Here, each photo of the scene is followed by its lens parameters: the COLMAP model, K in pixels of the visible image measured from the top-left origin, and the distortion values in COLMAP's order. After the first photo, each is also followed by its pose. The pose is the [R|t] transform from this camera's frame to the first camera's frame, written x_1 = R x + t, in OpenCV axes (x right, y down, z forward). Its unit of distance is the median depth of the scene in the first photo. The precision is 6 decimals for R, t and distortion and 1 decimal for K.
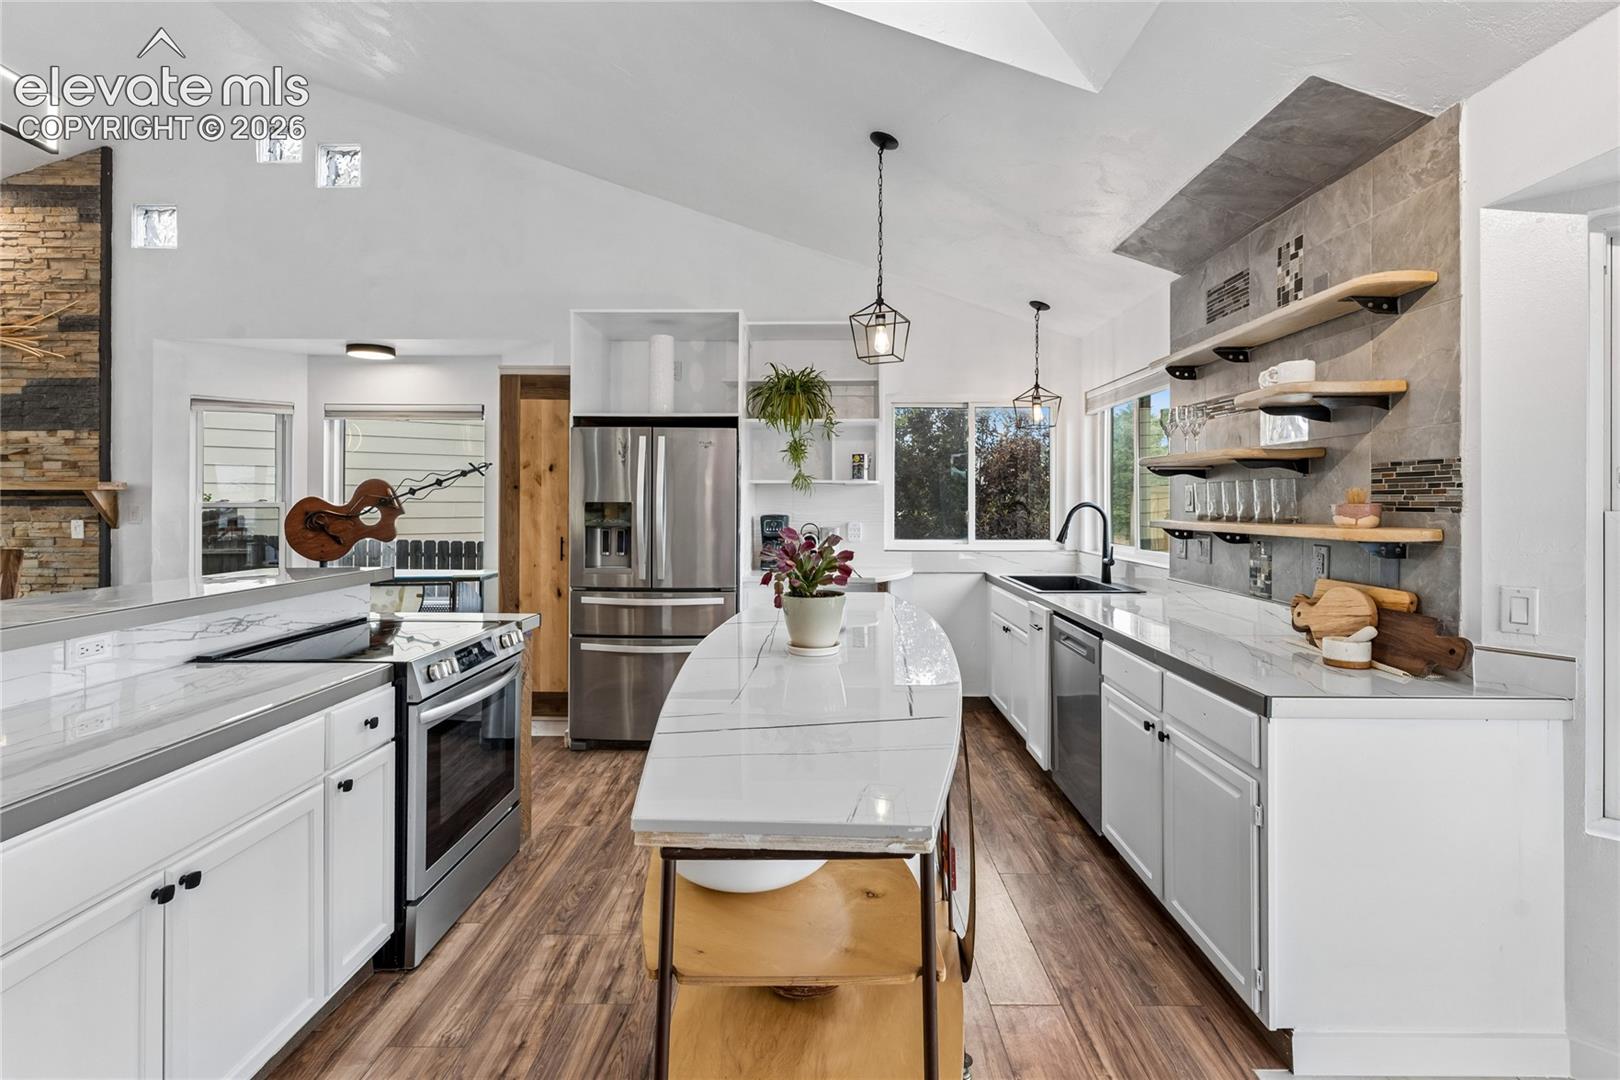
lens RADIAL K [[752.4, 0, 817.2], [0, 752.4, 496.2], [0, 0, 1]] dist [-0.001648, -0.000314]
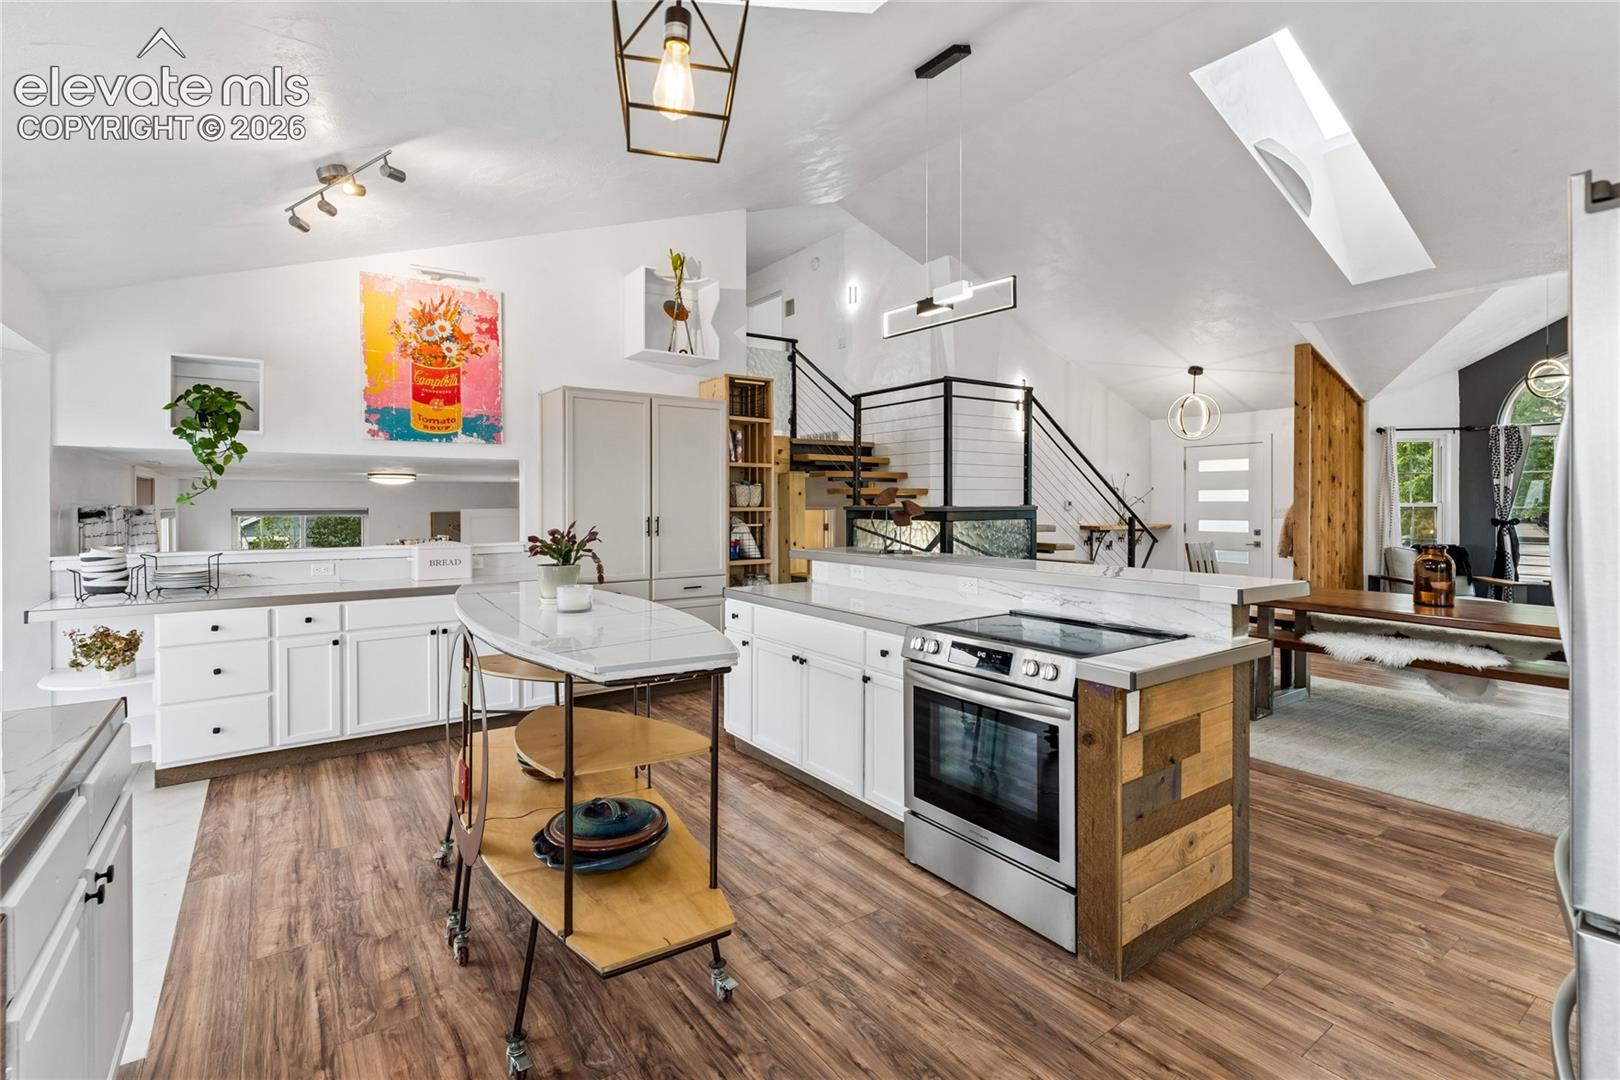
lens RADIAL K [[754.2, 0, 816.0], [0, 754.2, 501.9], [0, 0, 1]] dist [-0.000748, -0.000246]
pose [[-0.808488, -0.000900, -0.588511, 0.190094], [0.003544, 0.999973, -0.006398, 0.005459], [0.588501, -0.007259, -0.808464, 1.014278]]
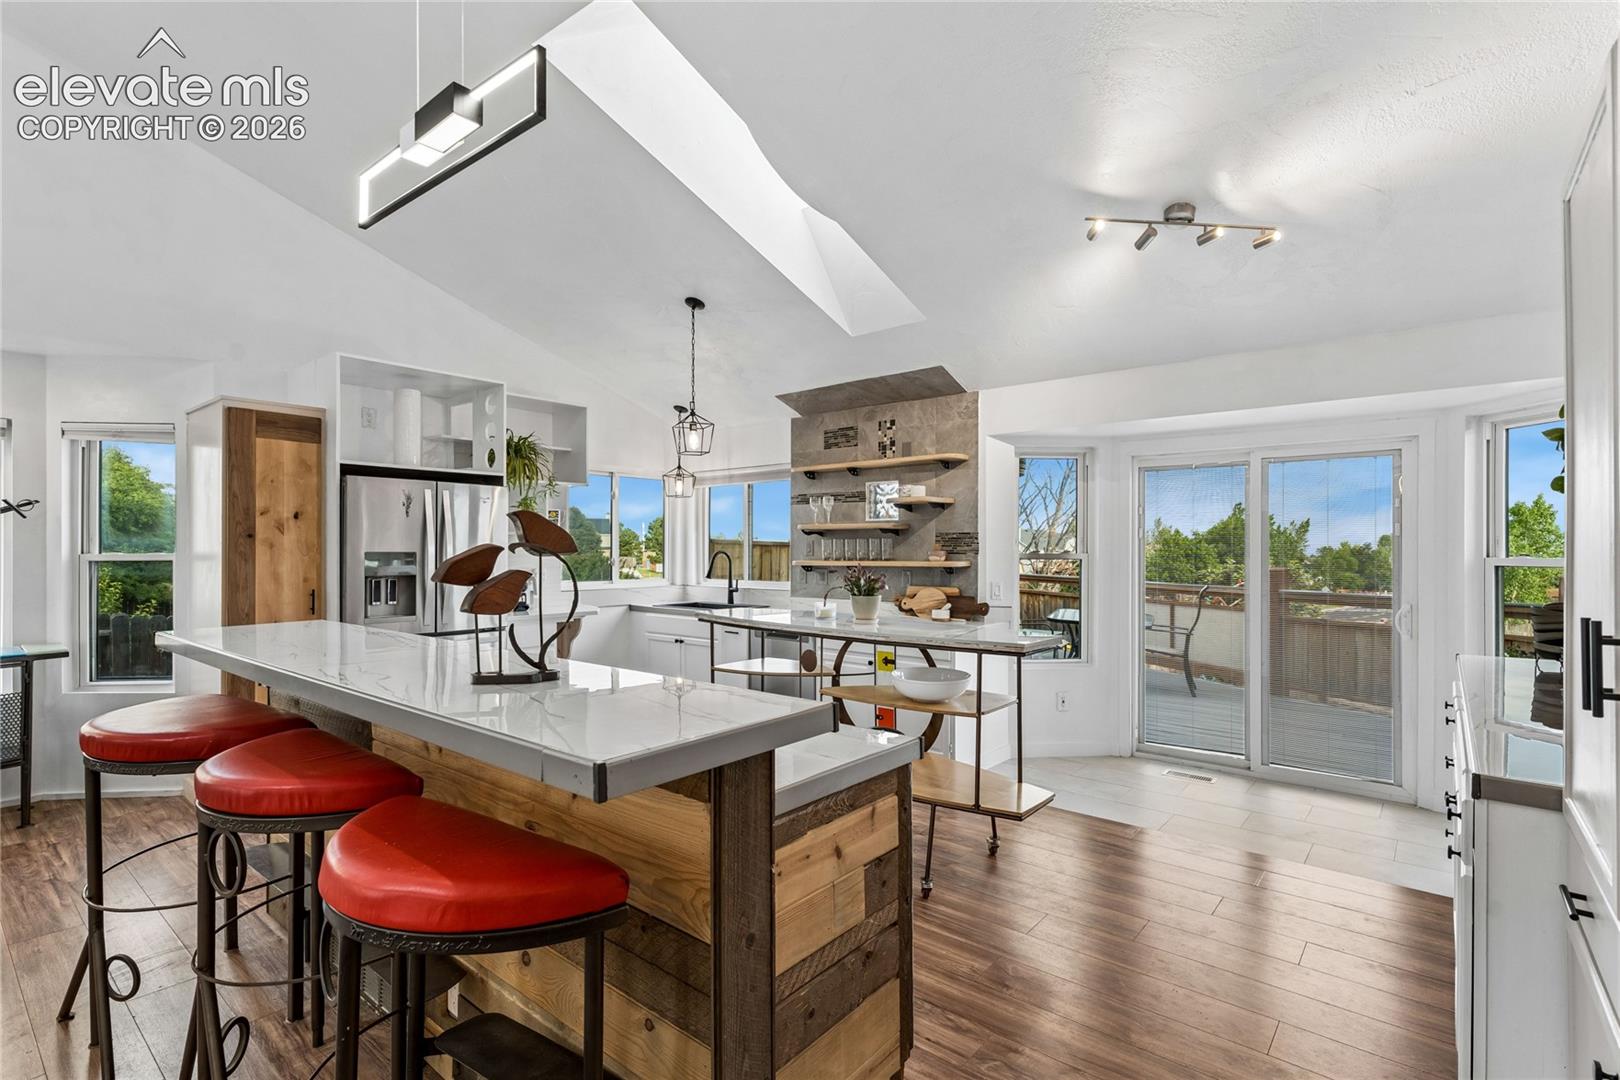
lens RADIAL K [[755.7, 0, 812.6], [0, 755.7, 547.4], [0, 0, 1]] dist [-0.003007, -0.000396]
pose [[0.635014, -0.000887, 0.772500, -0.676470], [-0.003558, 0.999985, 0.004072, -0.004531], [-0.772492, -0.005334, 0.635002, -0.082836]]
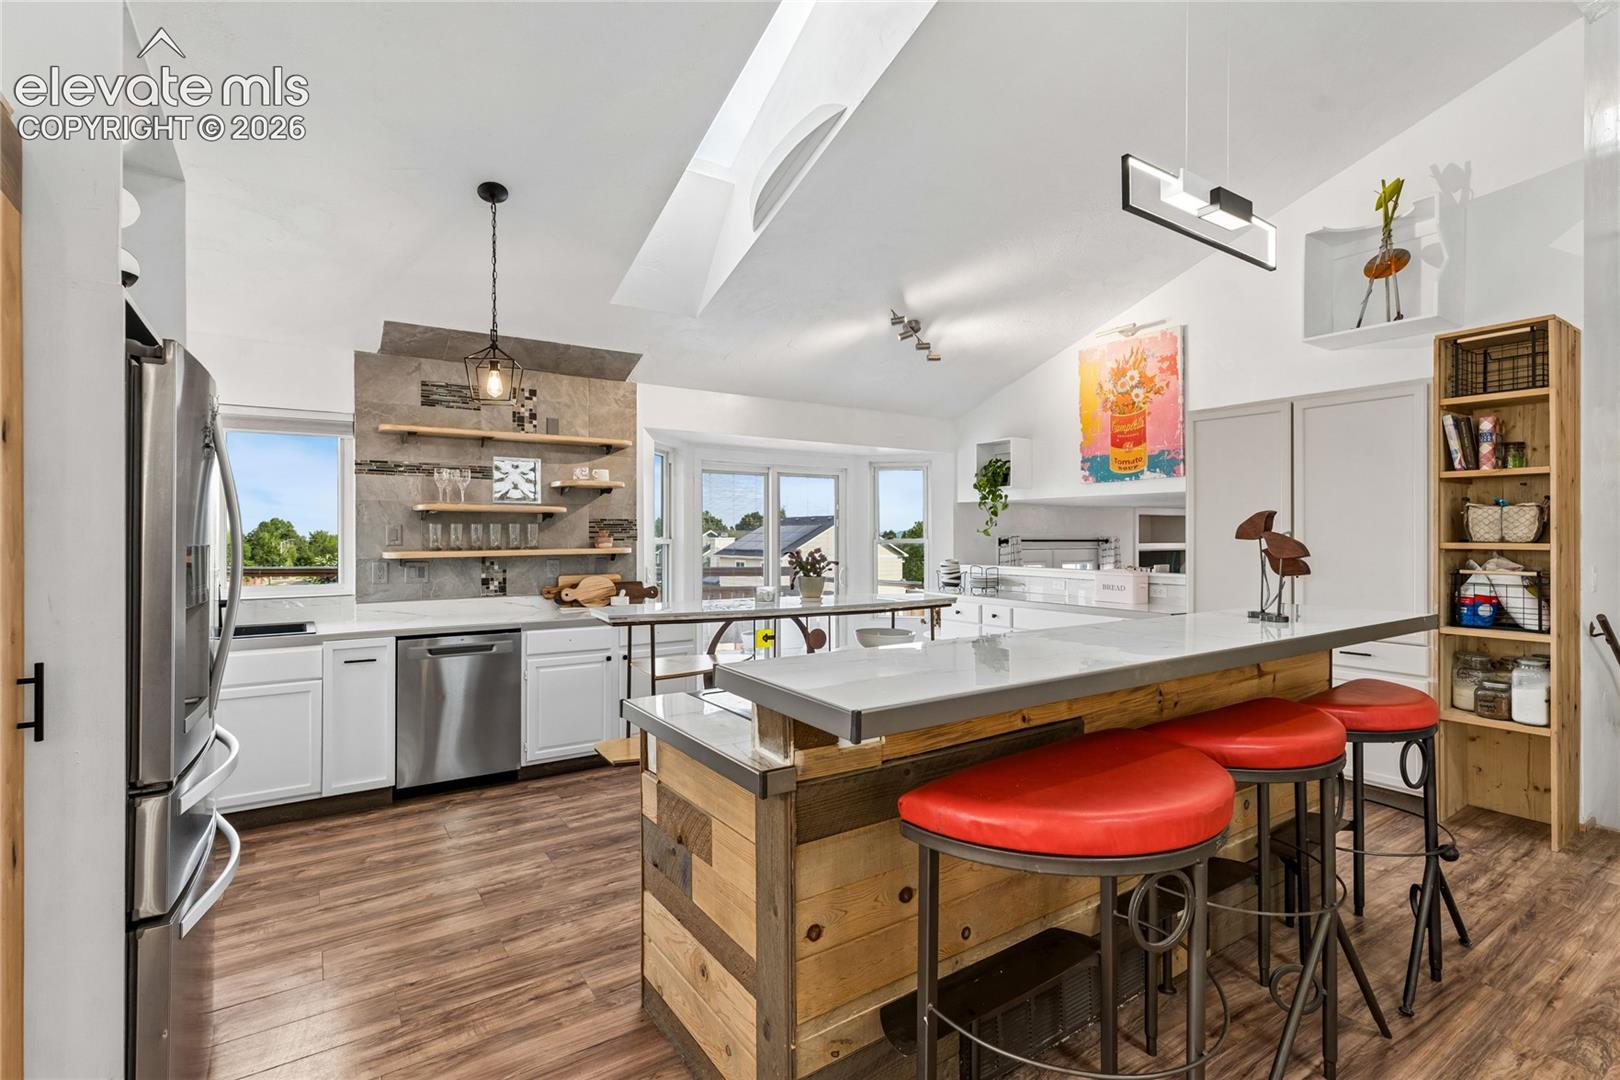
lens RADIAL K [[753.9, 0, 813.9], [0, 753.9, 534.4], [0, 0, 1]] dist [-0.001922, -0.000503]
pose [[-0.562136, -0.000362, 0.827045, -0.772611], [-0.003769, 0.999991, -0.002124, 0.001871], [-0.827036, -0.004311, -0.562132, 0.916517]]
